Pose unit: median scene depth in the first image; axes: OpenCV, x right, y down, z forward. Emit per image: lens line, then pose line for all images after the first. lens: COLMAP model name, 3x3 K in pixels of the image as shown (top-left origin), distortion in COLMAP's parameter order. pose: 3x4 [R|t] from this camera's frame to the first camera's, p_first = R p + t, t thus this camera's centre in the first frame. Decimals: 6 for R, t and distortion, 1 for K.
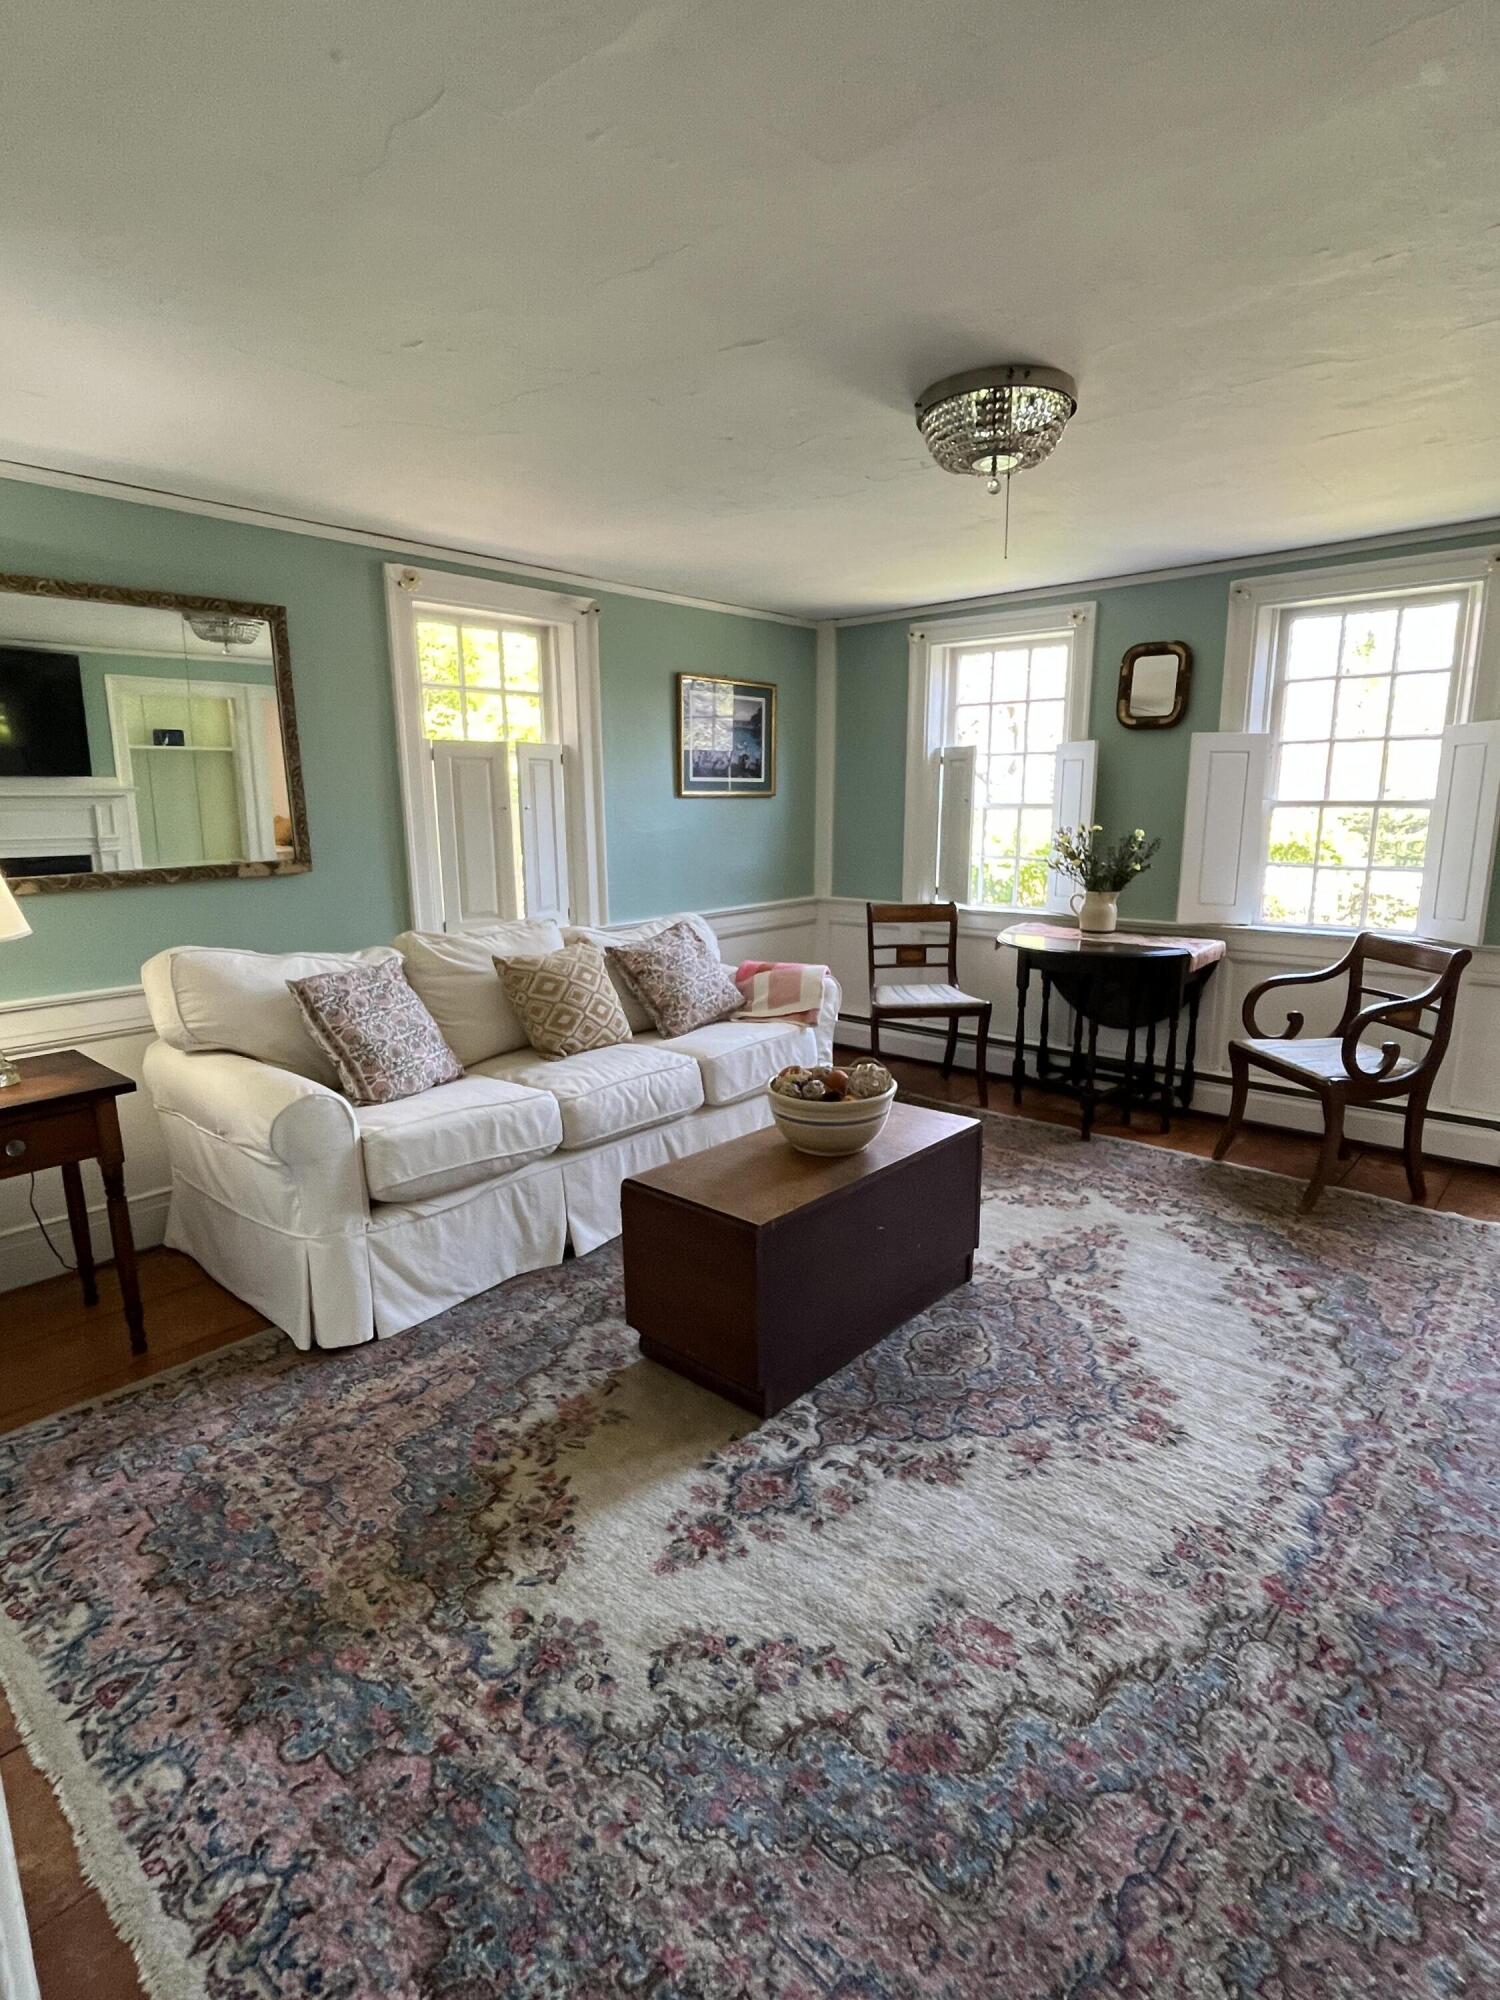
lens RADIAL K [[994.8, 0, 750.0], [0, 994.8, 1000.0], [0, 0, 1]] dist [-0.001130, -0.000279]
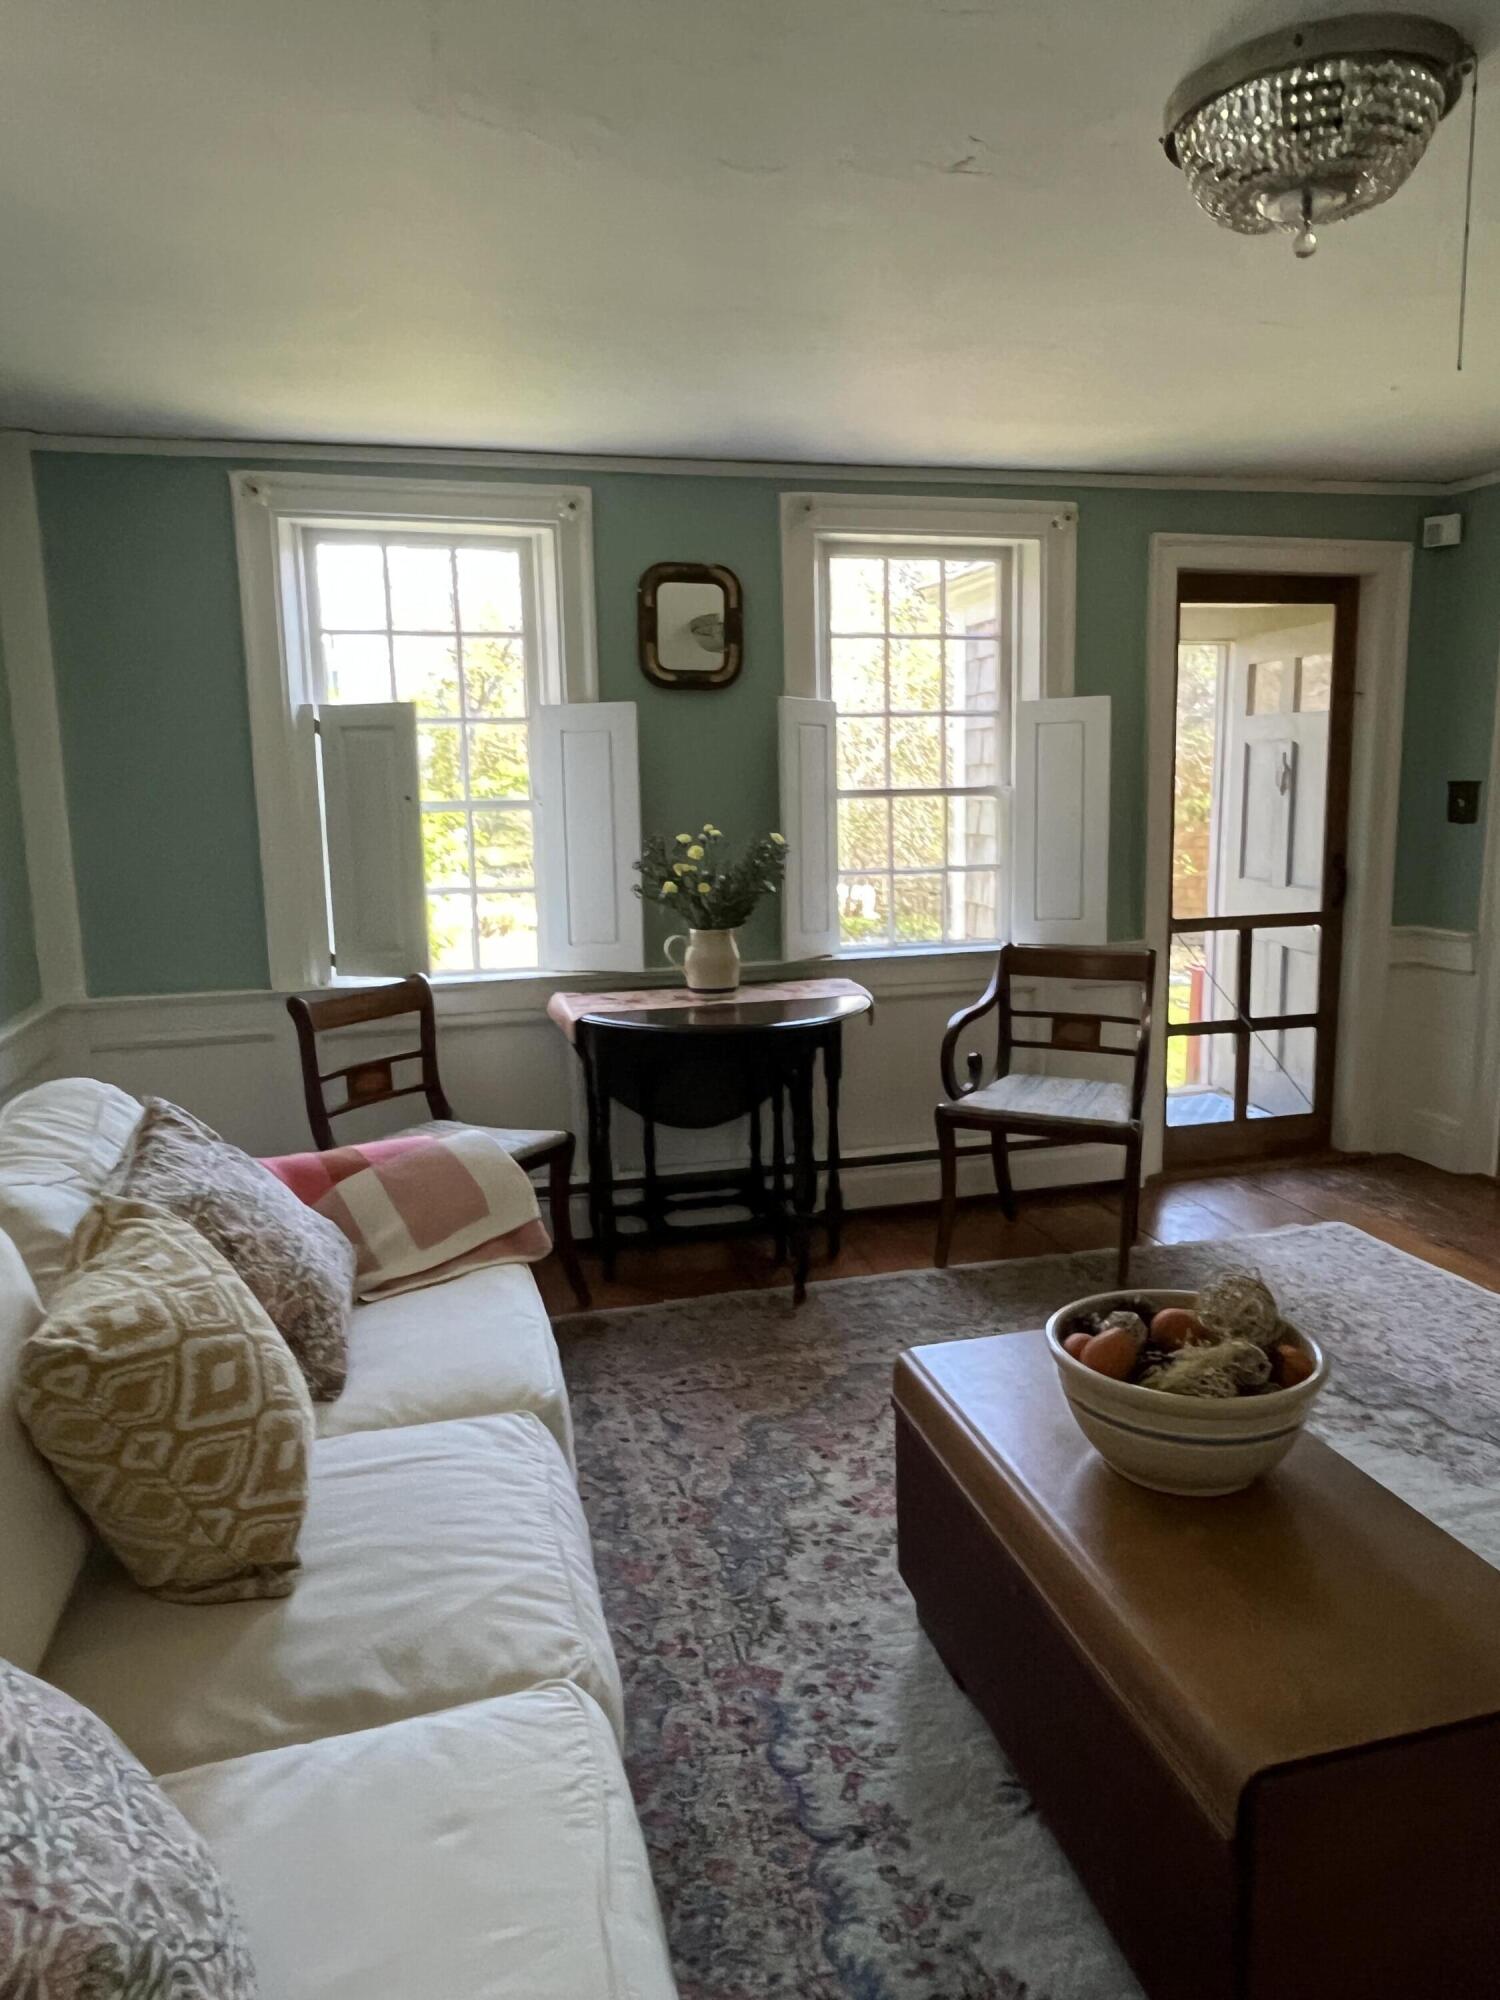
lens RADIAL K [[1303.2, 0, 750.0], [0, 1303.2, 1000.0], [0, 0, 1]] dist [0.015438, -0.000890]
pose [[0.554641, -0.139820, 0.820258, -0.344868], [0.184297, 0.981940, 0.042762, -0.093376], [-0.811423, 0.127454, 0.570393, 0.485651]]
